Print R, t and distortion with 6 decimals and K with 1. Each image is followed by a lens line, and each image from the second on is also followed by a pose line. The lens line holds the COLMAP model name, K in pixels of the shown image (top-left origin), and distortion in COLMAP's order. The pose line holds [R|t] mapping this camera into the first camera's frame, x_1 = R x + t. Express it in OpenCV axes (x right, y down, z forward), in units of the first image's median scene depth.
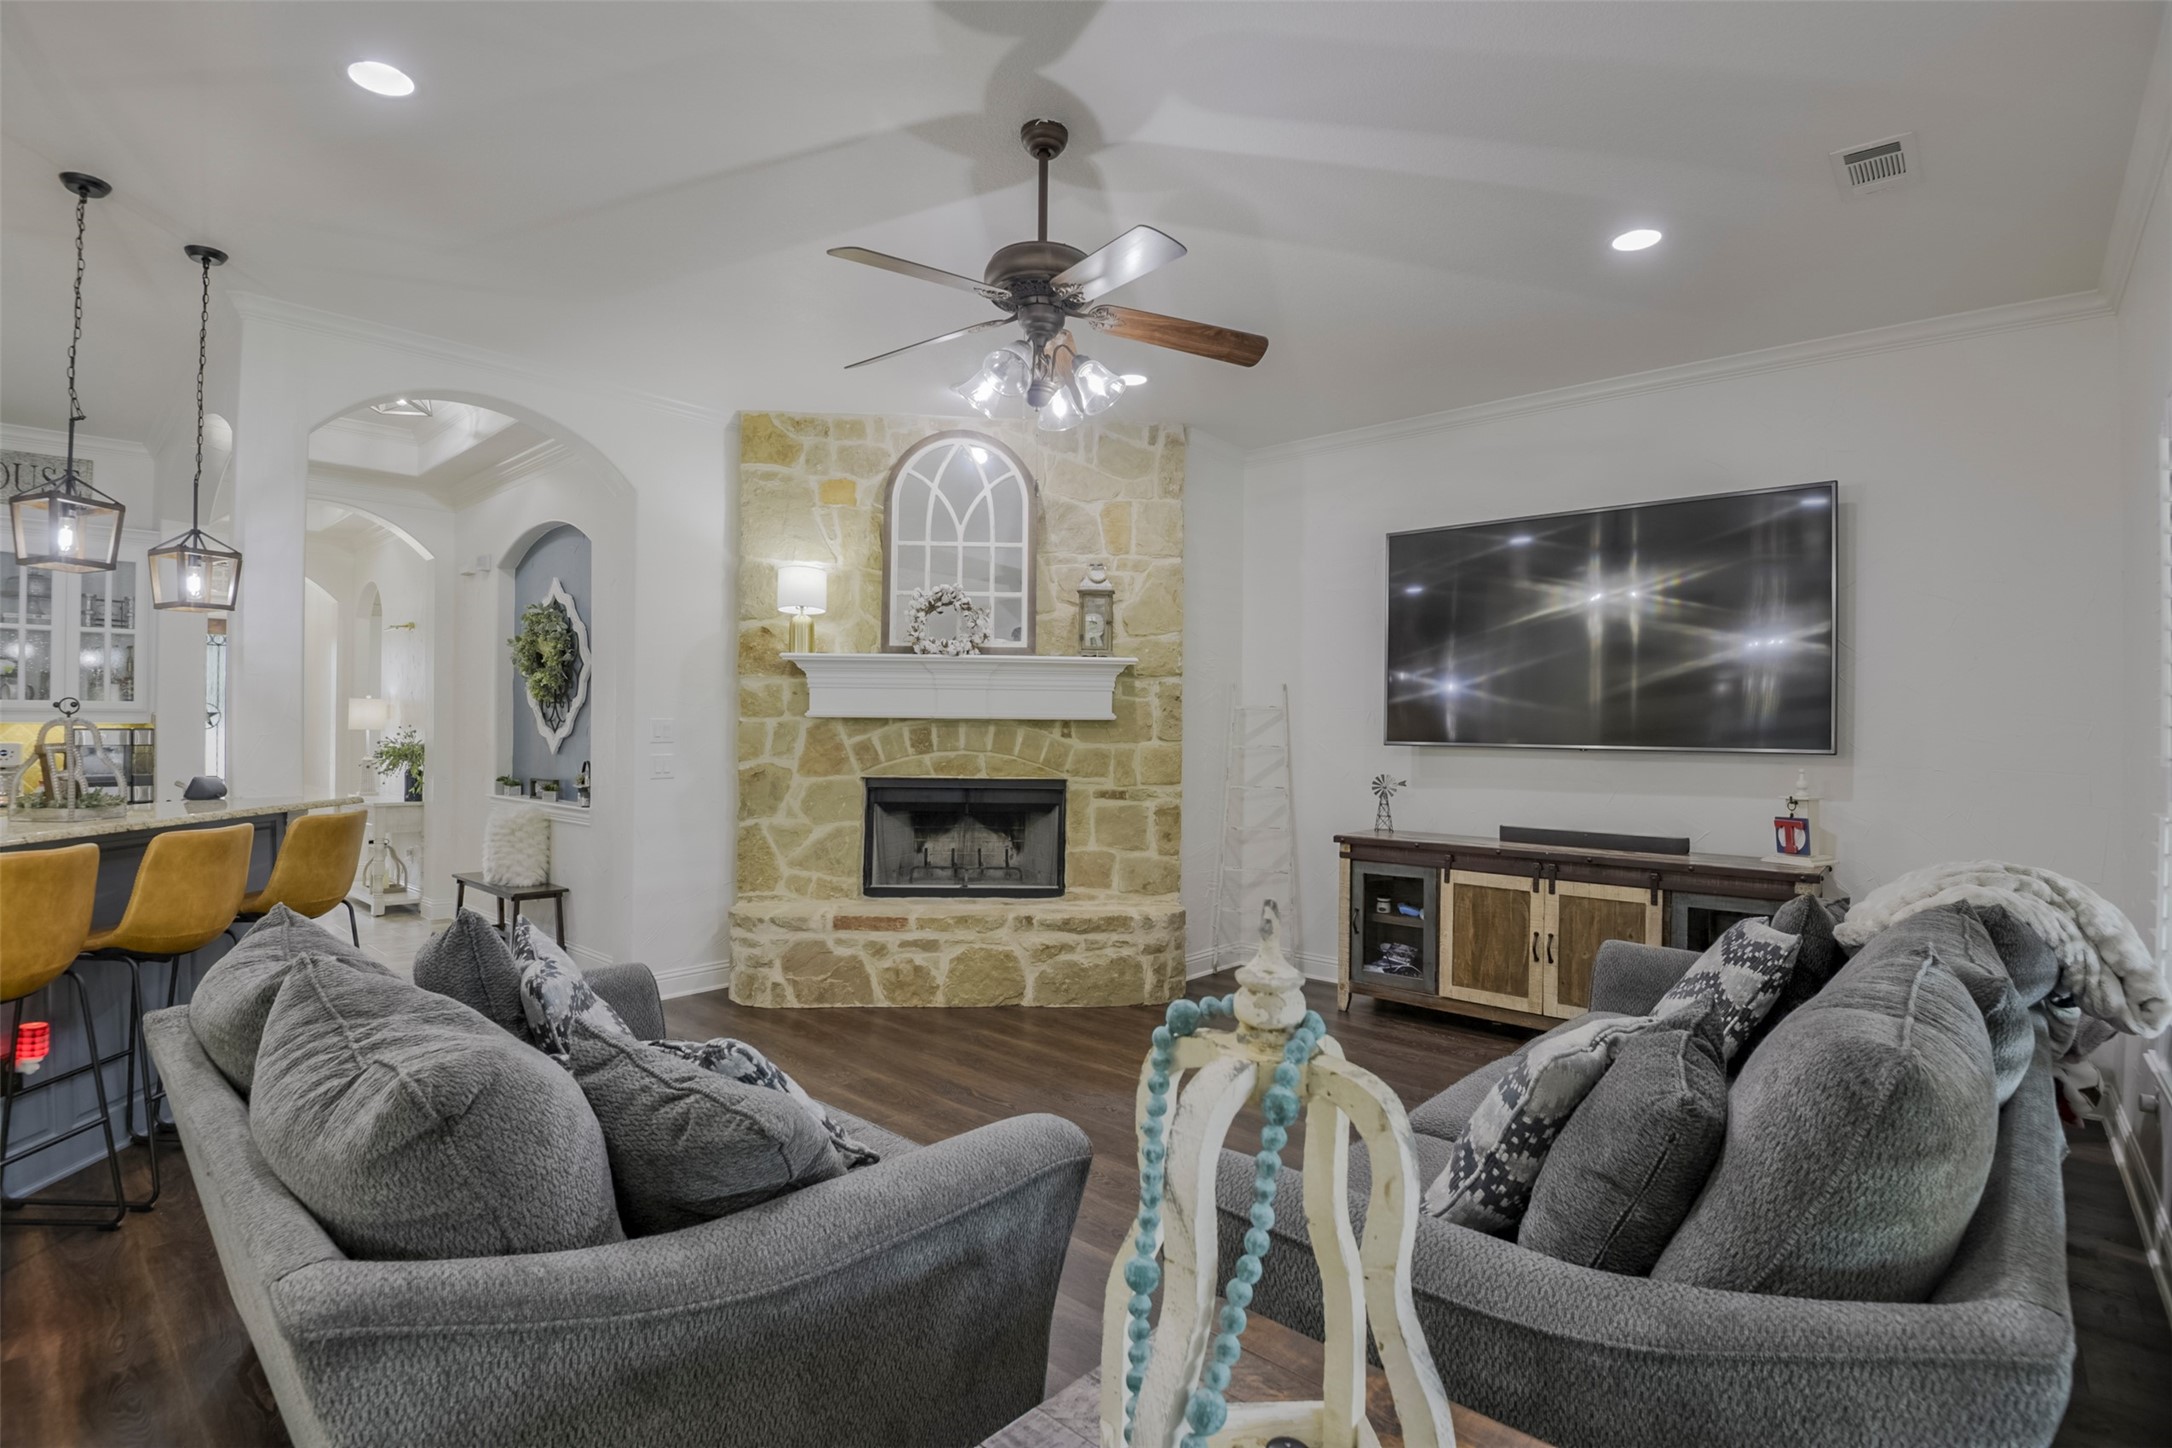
lens RADIAL K [[1010.5, 0, 1065.7], [0, 1010.5, 724.4], [0, 0, 1]] dist [-0.037891, -0.003005]
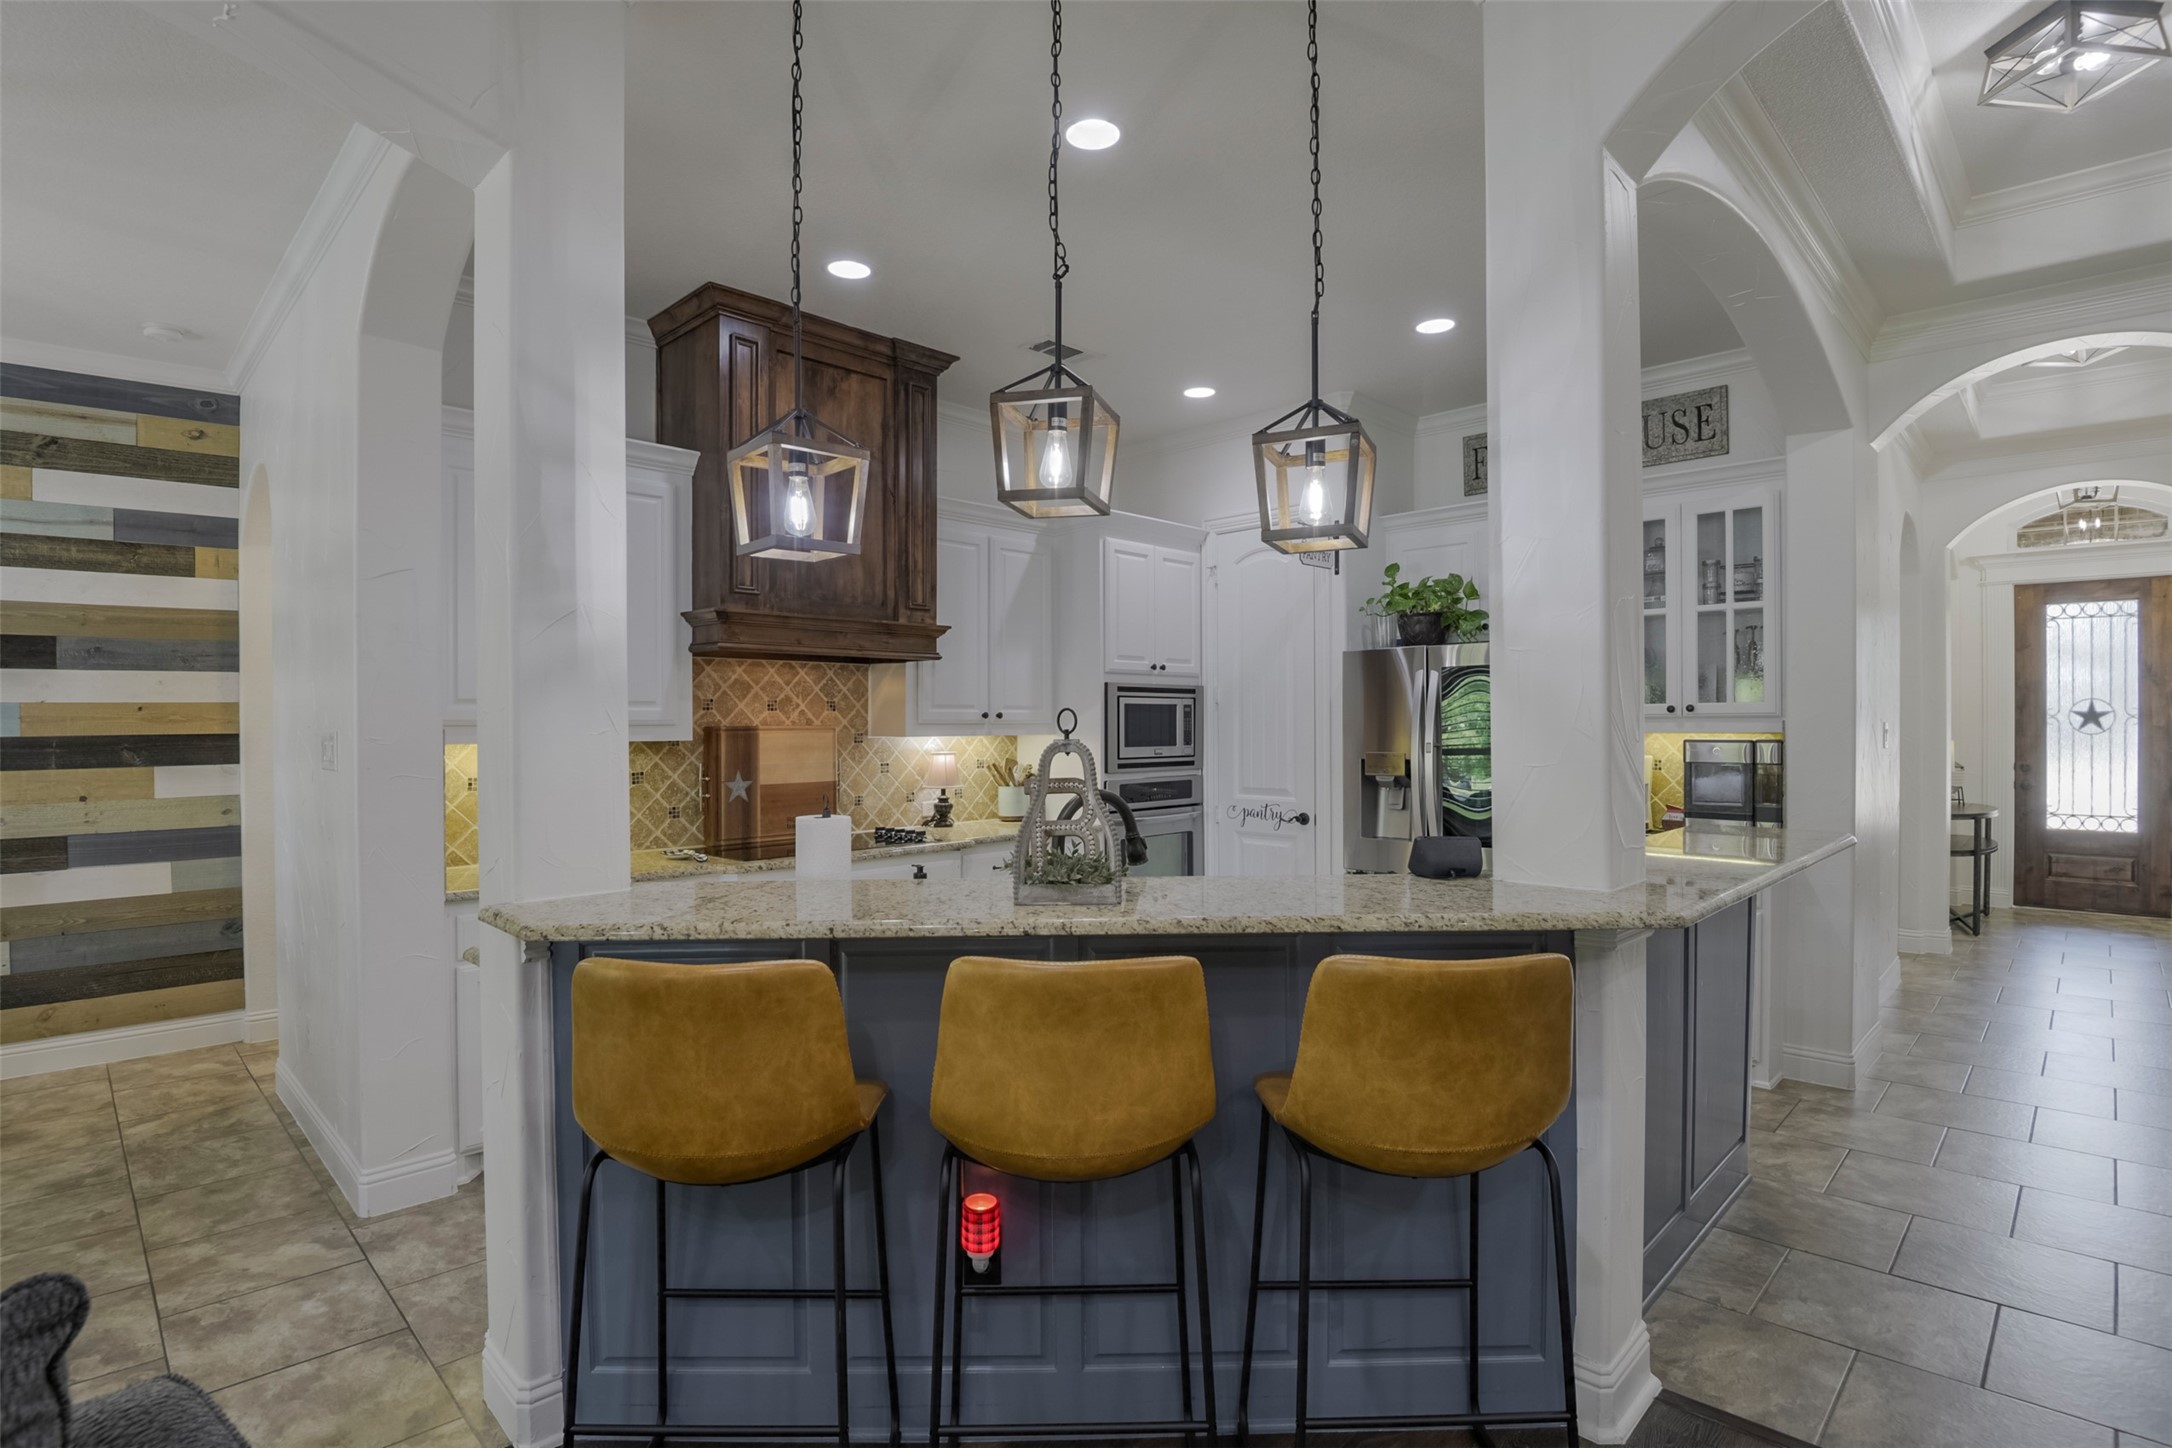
lens RADIAL K [[1070.7, 0, 1094.0], [0, 1070.7, 723.6], [0, 0, 1]] dist [-0.029726, -0.005917]
pose [[-0.042119, -0.005489, -0.999098, -0.175096], [0.006777, 0.999960, -0.005779, -0.007307], [0.999090, -0.007014, -0.042080, 0.572474]]
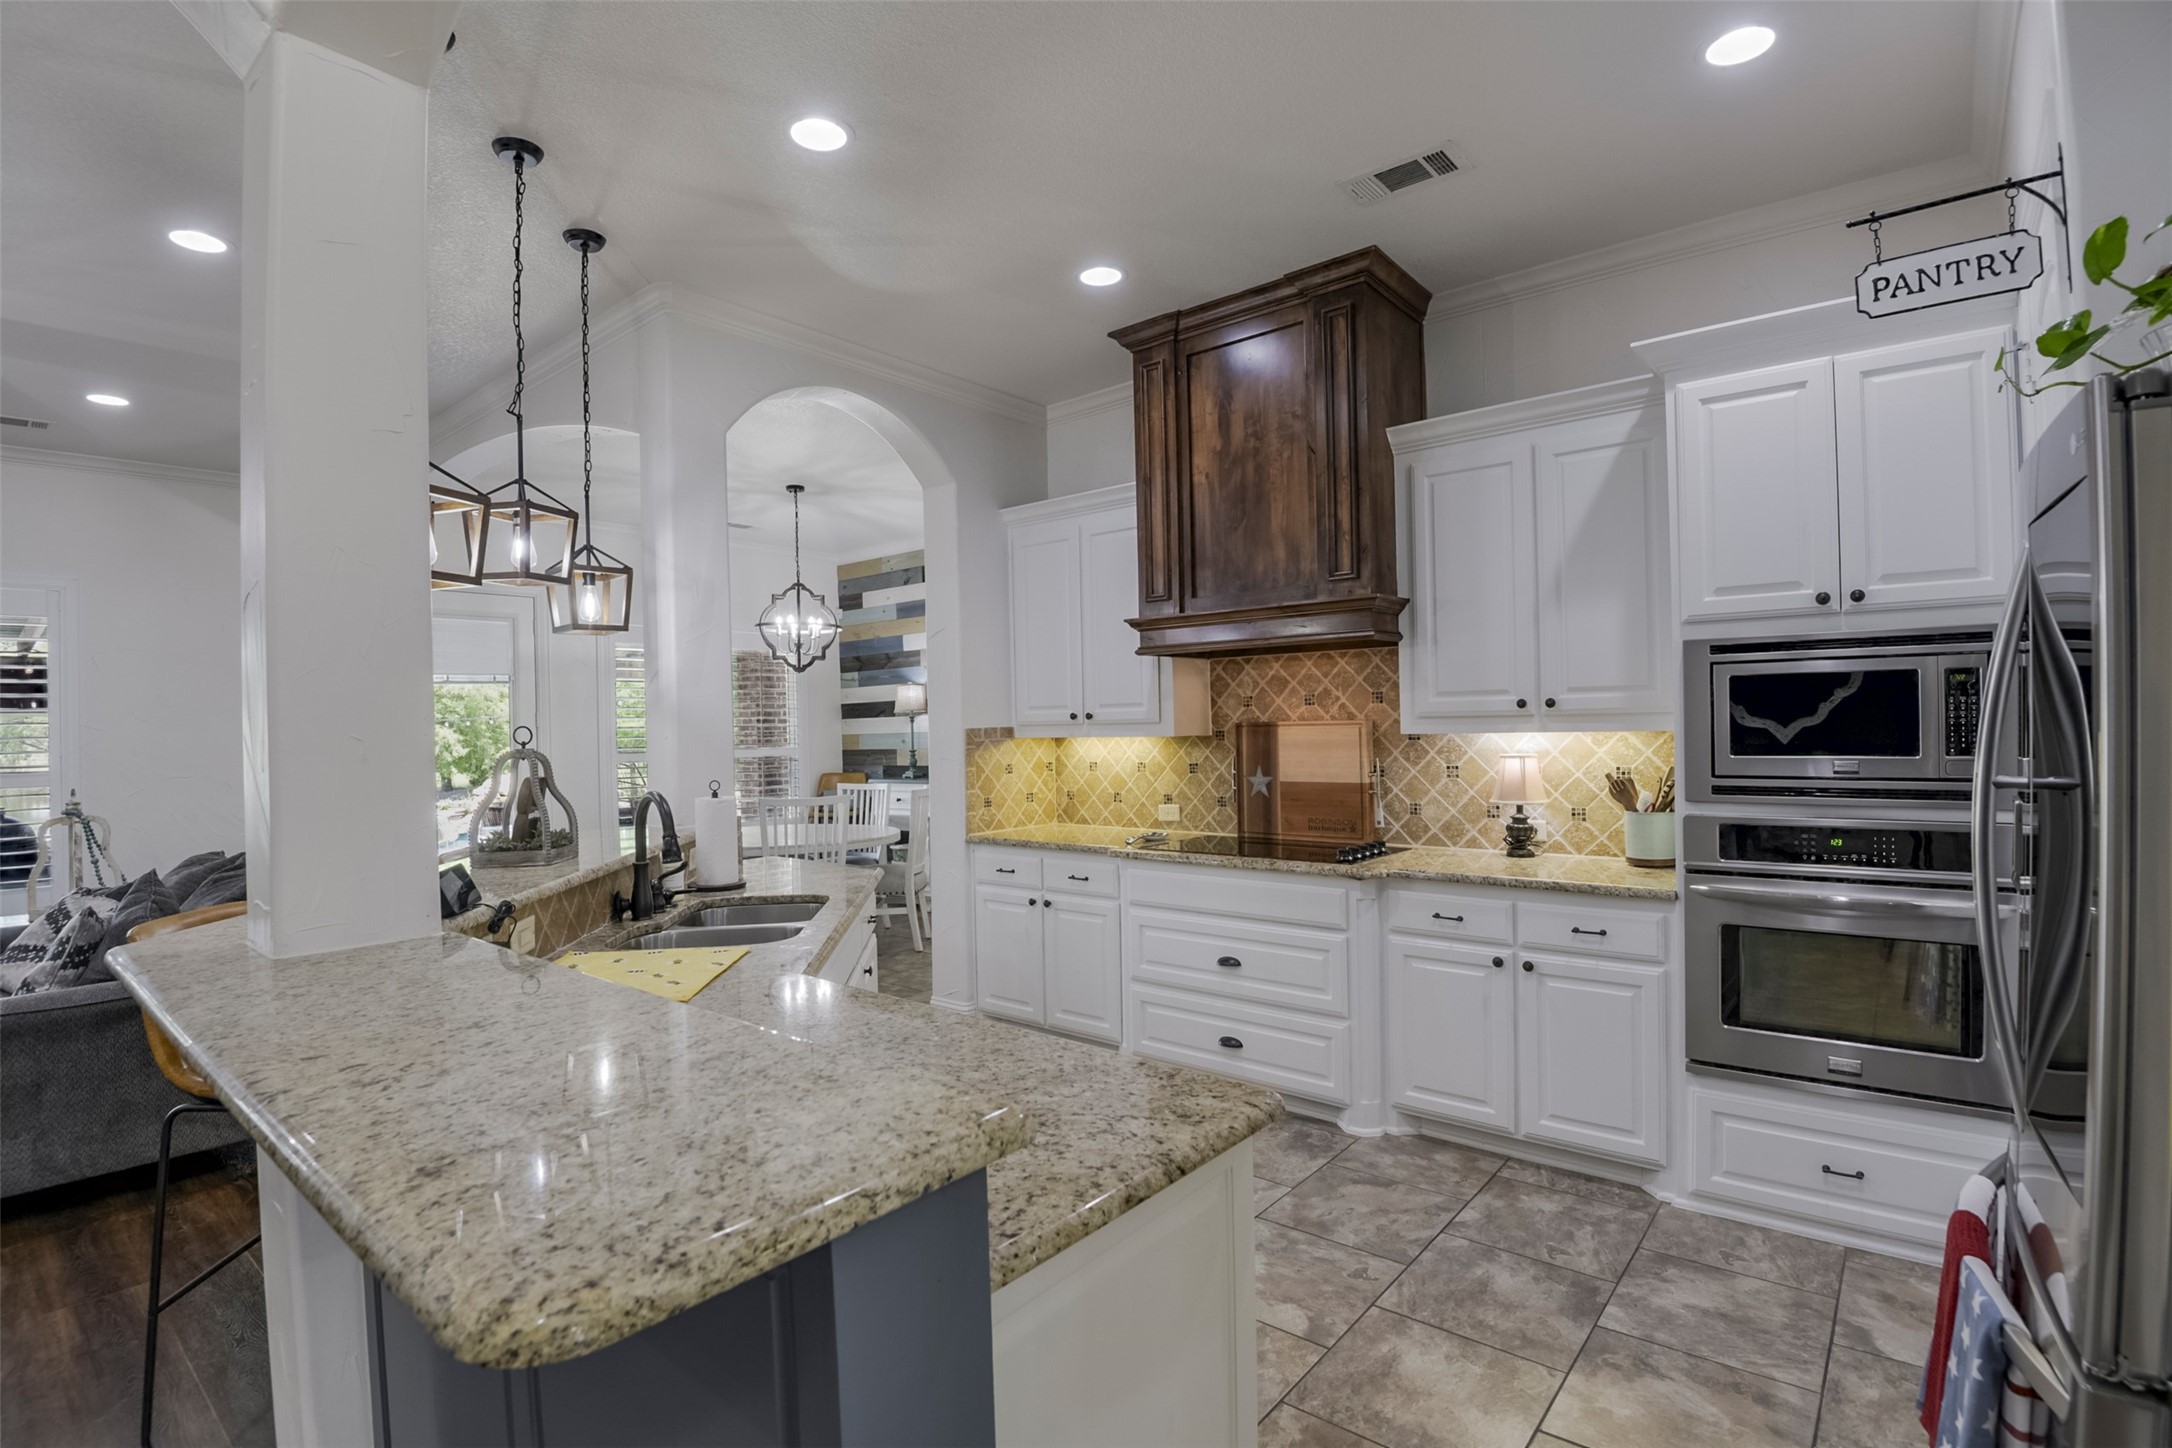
lens RADIAL K [[1010.5, 0, 1062.7], [0, 1010.5, 718.2], [0, 0, 1]] dist [-0.037891, -0.003005]
pose [[-0.999465, 0.016822, -0.028037, -0.822230], [0.016986, 0.999840, -0.005627, -0.013263], [0.027937, -0.006100, -0.999591, 1.053371]]
